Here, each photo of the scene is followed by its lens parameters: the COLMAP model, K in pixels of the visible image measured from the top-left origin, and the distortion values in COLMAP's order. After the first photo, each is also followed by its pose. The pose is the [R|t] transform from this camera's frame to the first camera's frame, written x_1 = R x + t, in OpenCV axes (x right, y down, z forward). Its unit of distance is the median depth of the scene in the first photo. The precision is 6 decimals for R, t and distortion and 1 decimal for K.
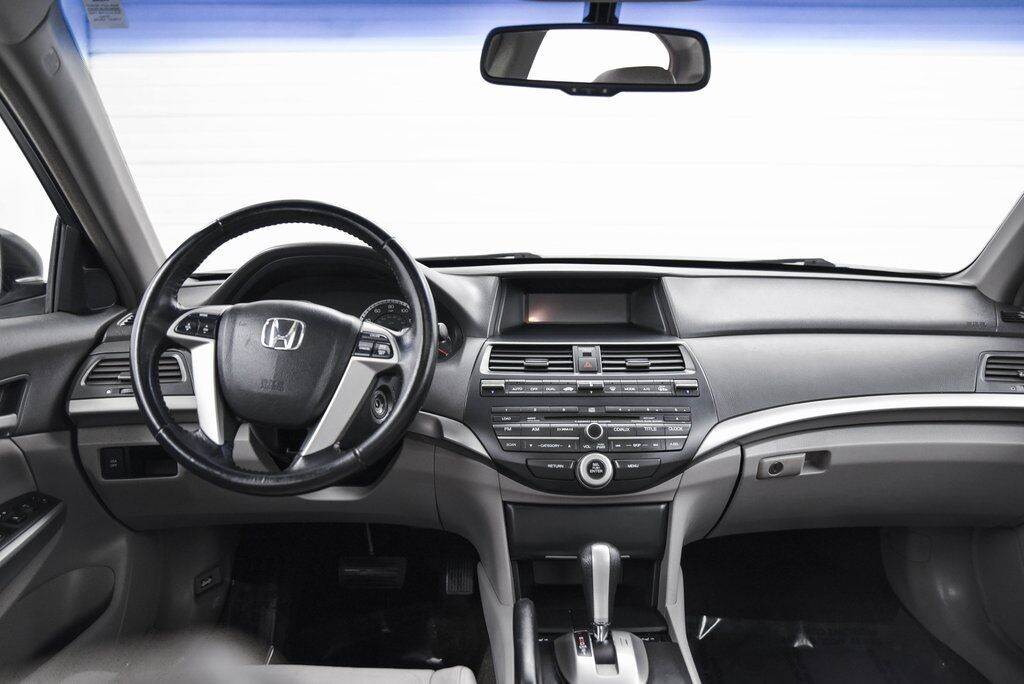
lens RADIAL K [[765.7, 0, 512.0], [0, 765.7, 342.0], [0, 0, 1]] dist [-0.056978, 0.003333]
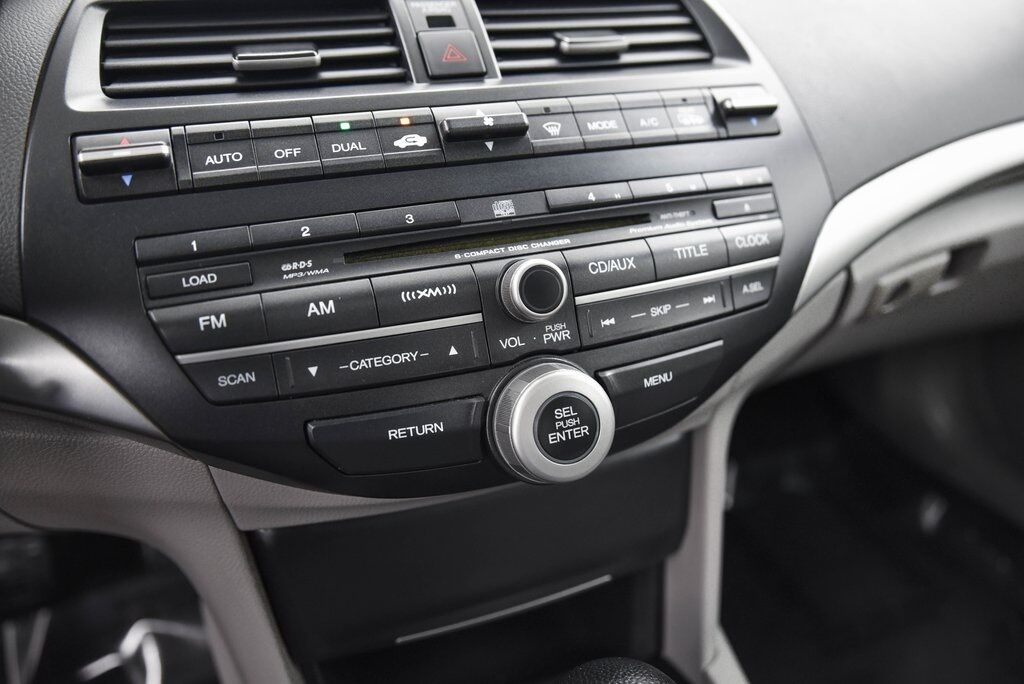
lens RADIAL K [[765.7, 0, 512.0], [0, 765.7, 342.0], [0, 0, 1]] dist [-0.056978, 0.003333]
pose [[0.933022, -0.168654, 0.317846, 0.006134], [0.053532, 0.938580, 0.340883, 0.036716], [-0.355815, -0.301036, 0.884744, 0.710391]]
